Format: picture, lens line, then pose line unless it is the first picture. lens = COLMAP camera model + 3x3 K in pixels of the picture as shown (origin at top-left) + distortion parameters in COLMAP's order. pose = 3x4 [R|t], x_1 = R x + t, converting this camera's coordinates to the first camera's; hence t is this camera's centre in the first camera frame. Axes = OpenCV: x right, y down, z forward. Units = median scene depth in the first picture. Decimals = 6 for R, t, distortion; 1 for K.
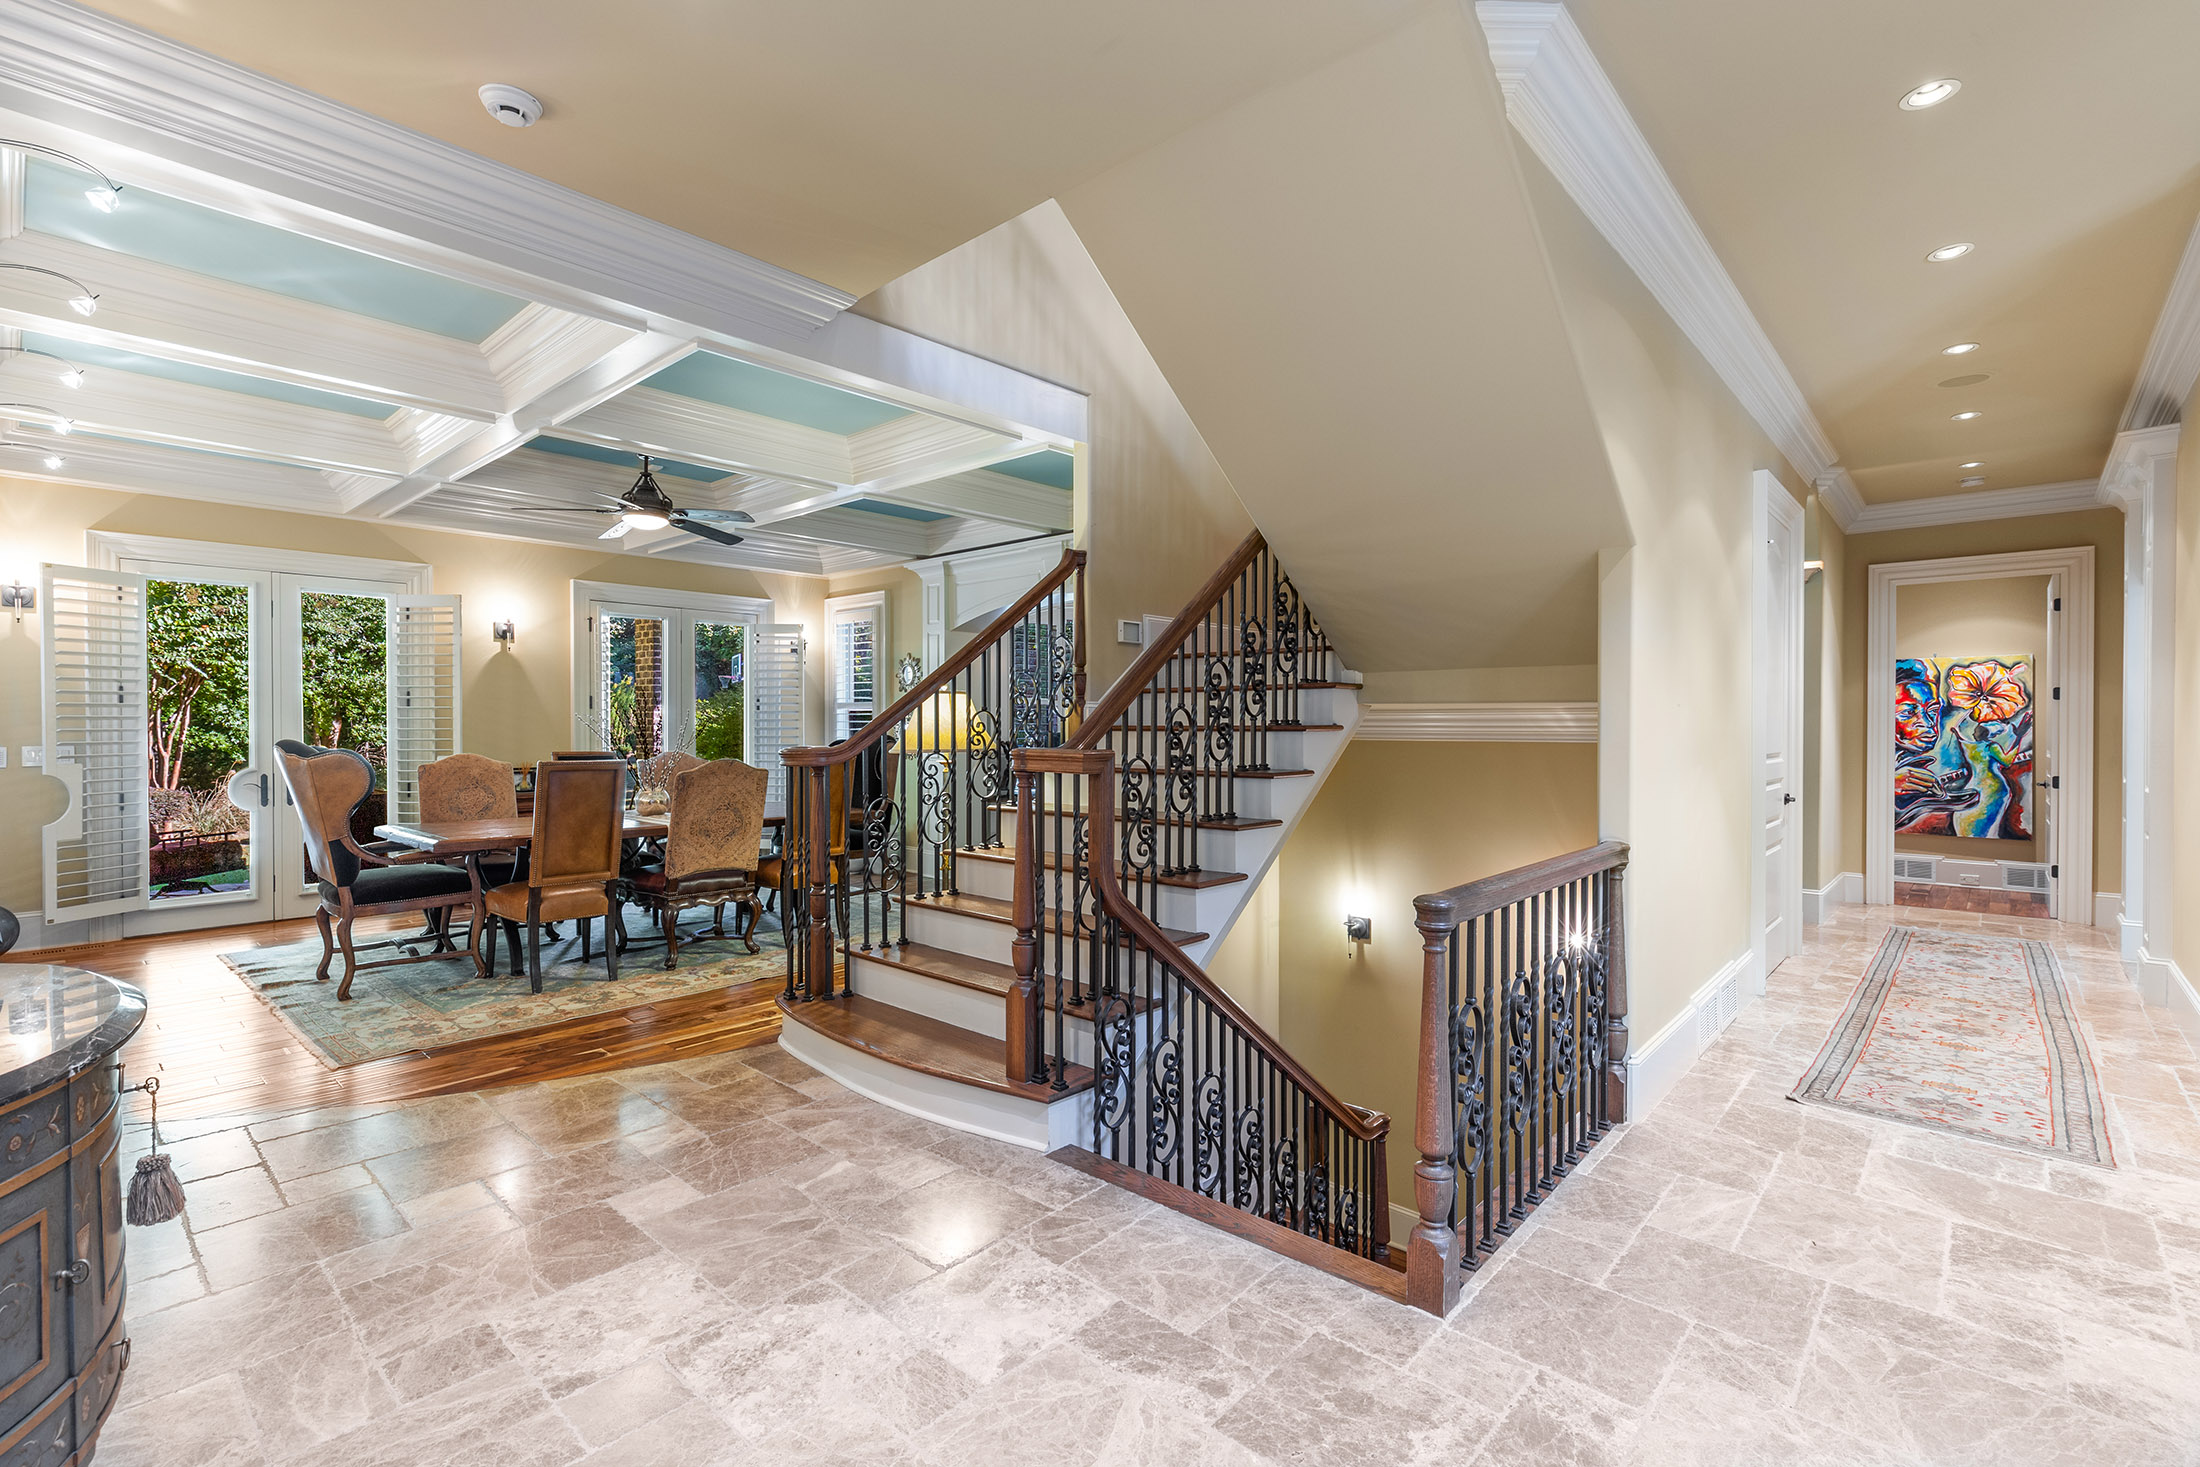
lens RADIAL K [[988.2, 0, 1101.6], [0, 988.2, 730.4], [0, 0, 1]] dist [0.003203, 0.000256]
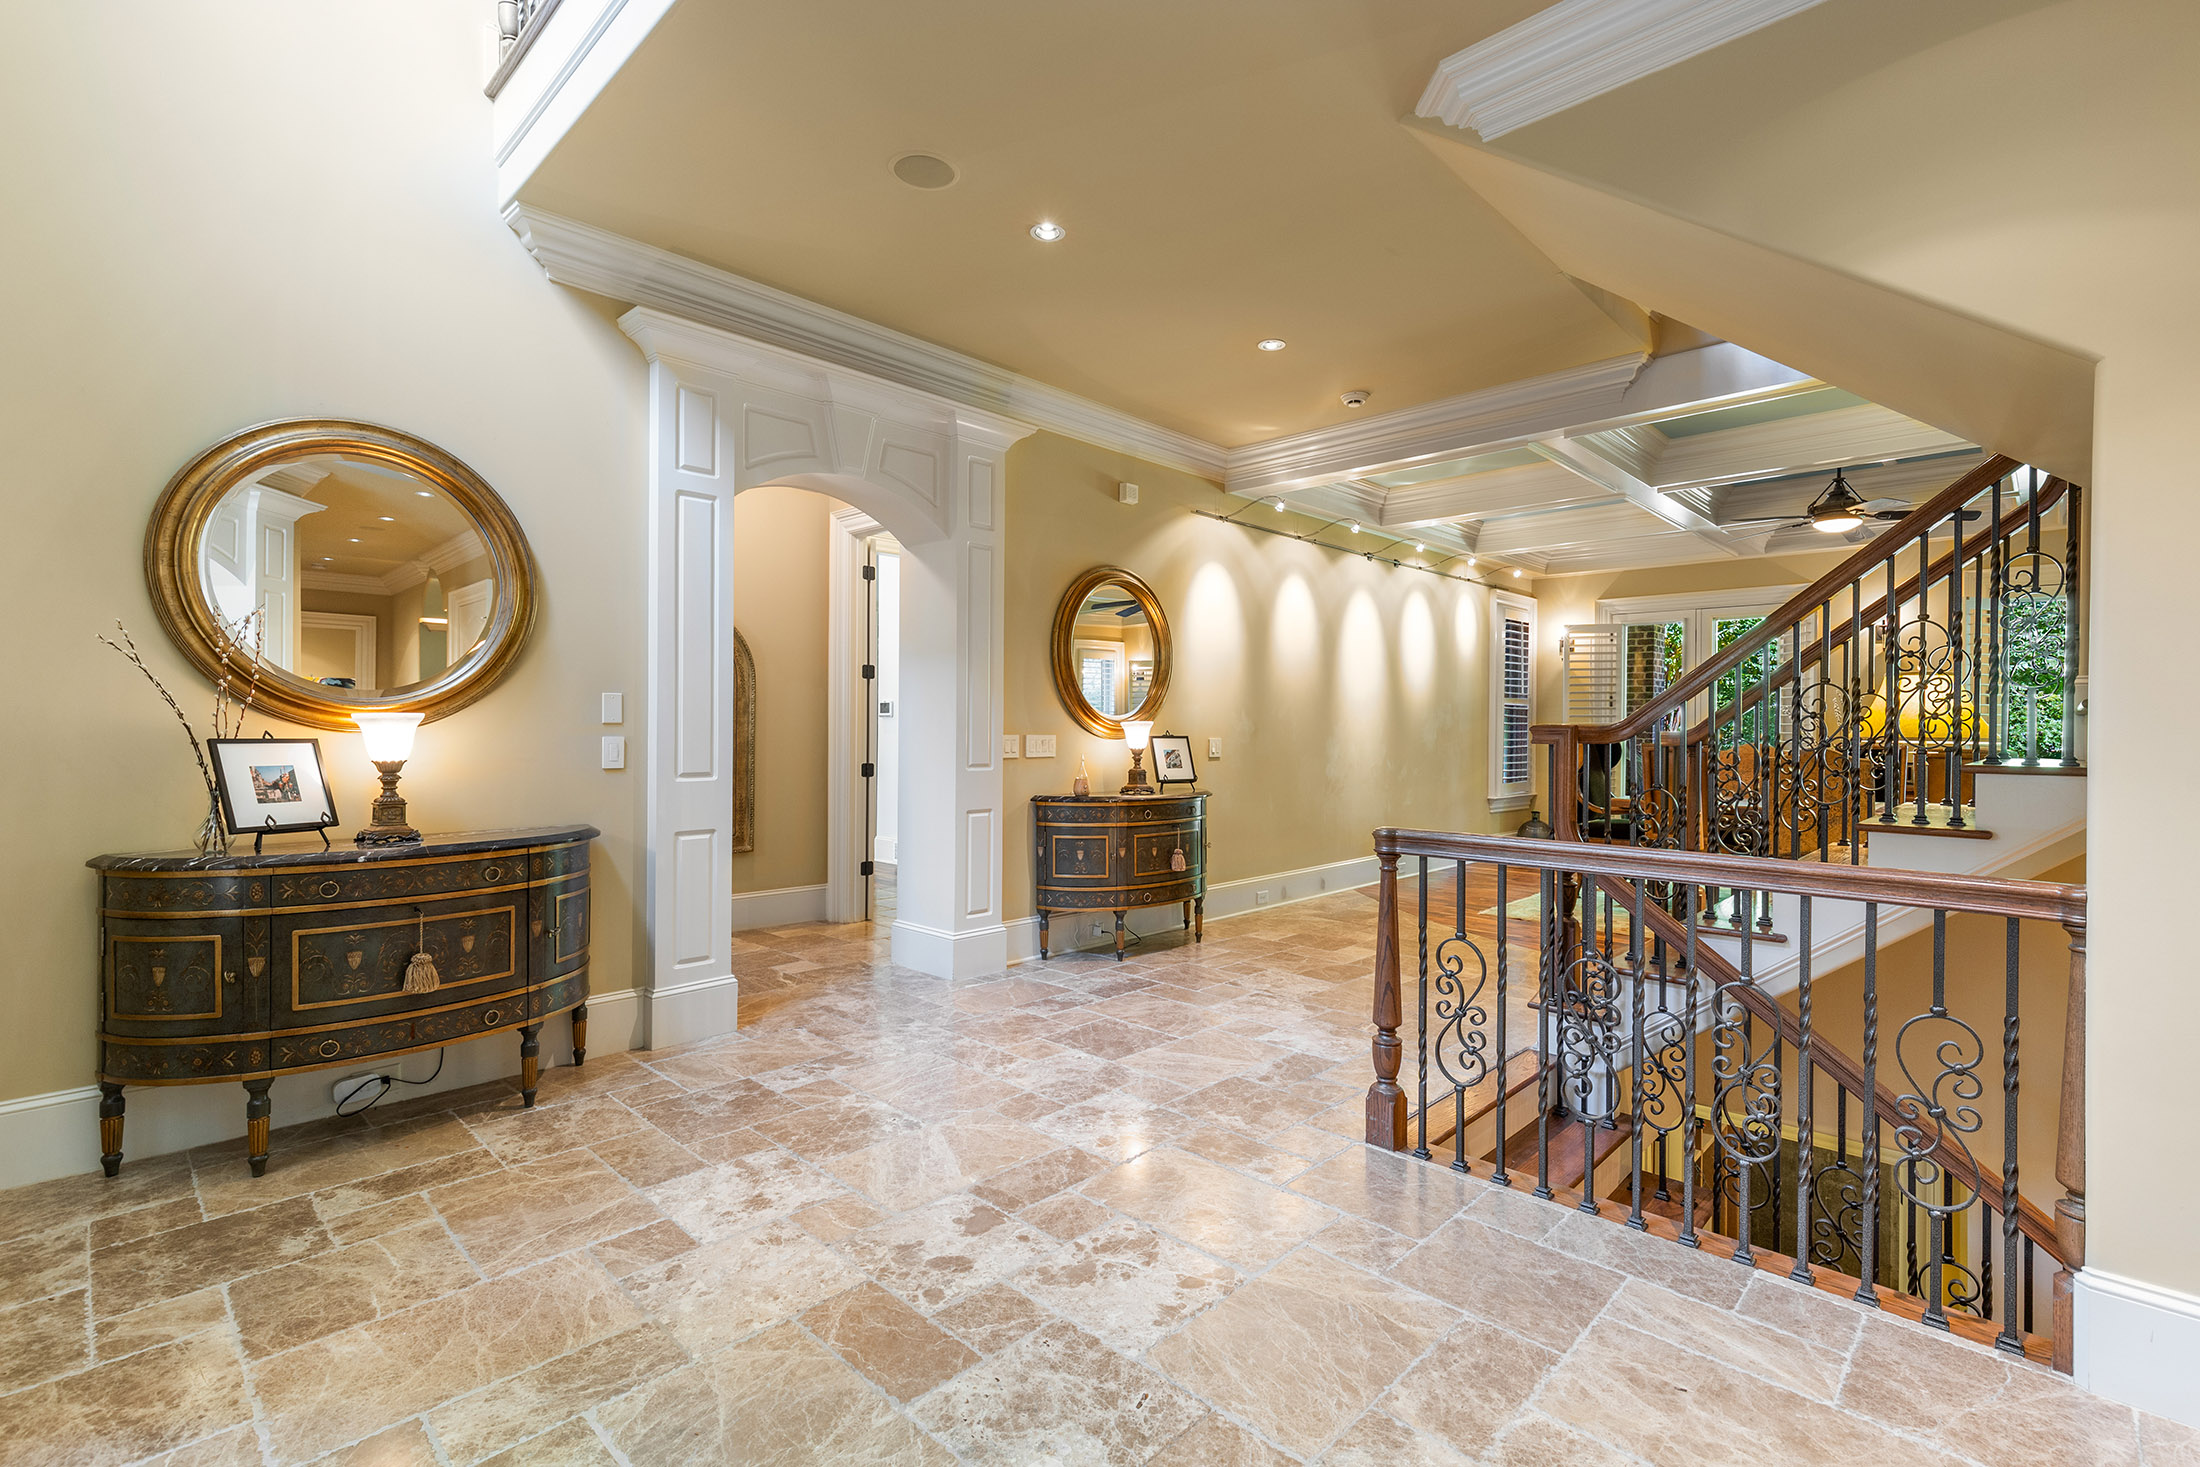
lens RADIAL K [[988.2, 0, 1101.4], [0, 988.2, 731.5], [0, 0, 1]] dist [0.003203, 0.000256]
pose [[-0.032768, 0.004468, -0.999453, 1.647319], [-0.012150, 0.999914, 0.004868, 0.036661], [0.999389, 0.012303, -0.032711, 0.664520]]
